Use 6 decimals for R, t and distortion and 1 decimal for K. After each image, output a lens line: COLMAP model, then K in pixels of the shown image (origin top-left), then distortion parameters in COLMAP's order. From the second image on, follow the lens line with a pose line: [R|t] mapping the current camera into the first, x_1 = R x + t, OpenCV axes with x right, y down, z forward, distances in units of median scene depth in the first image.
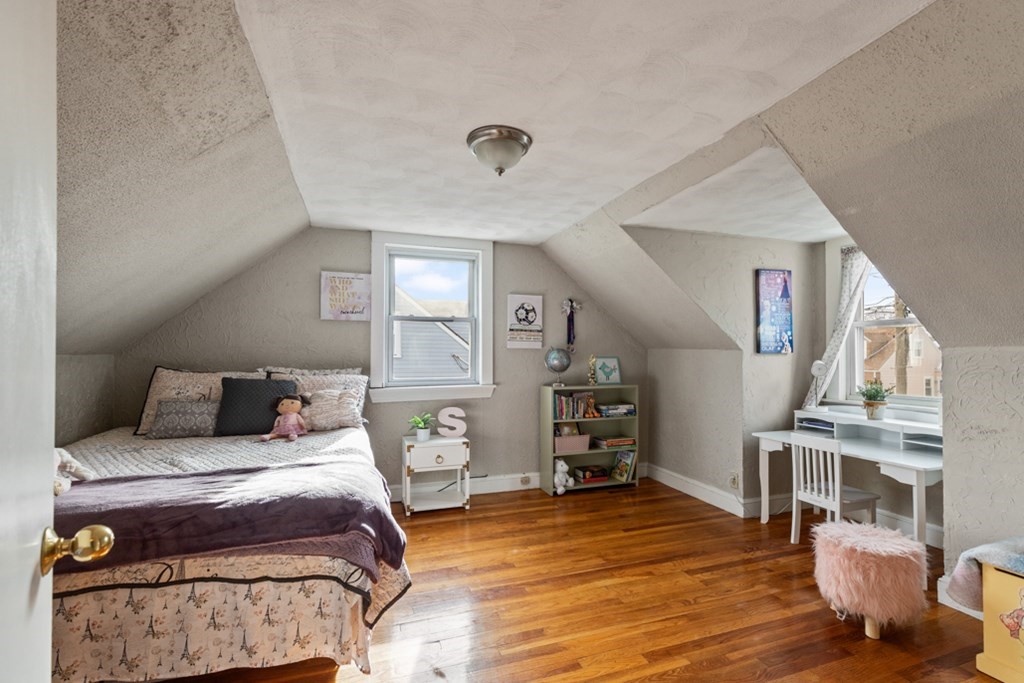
lens RADIAL K [[465.4, 0, 512.8], [0, 465.4, 346.3], [0, 0, 1]] dist [0.005613, -0.000620]
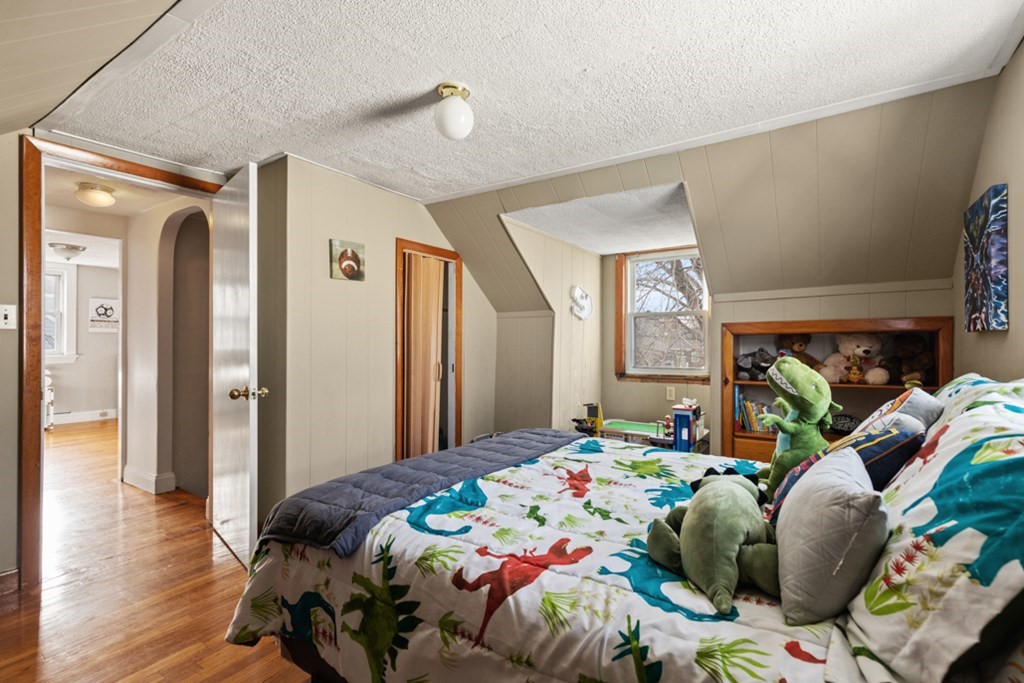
lens RADIAL K [[465.4, 0, 517.7], [0, 465.4, 333.5], [0, 0, 1]] dist [0.005613, -0.000620]
pose [[0.781968, 0.008165, 0.623265, 0.163842], [-0.011106, 0.999938, 0.000834, -0.009862], [-0.623219, -0.007574, 0.782010, -1.375702]]
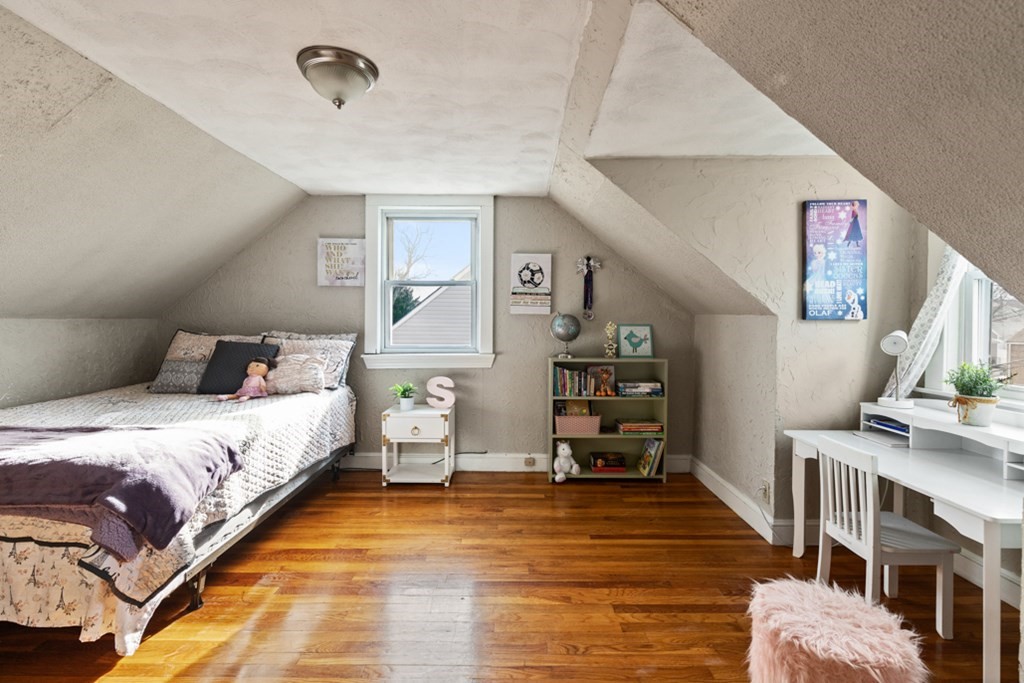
lens RADIAL K [[465.4, 0, 517.6], [0, 465.4, 326.5], [0, 0, 1]] dist [0.005613, -0.000620]
pose [[0.943651, 0.007546, -0.330856, 0.352384], [0.000785, 0.999686, 0.025040, 0.007123], [0.330941, -0.023888, 0.943349, 0.182138]]
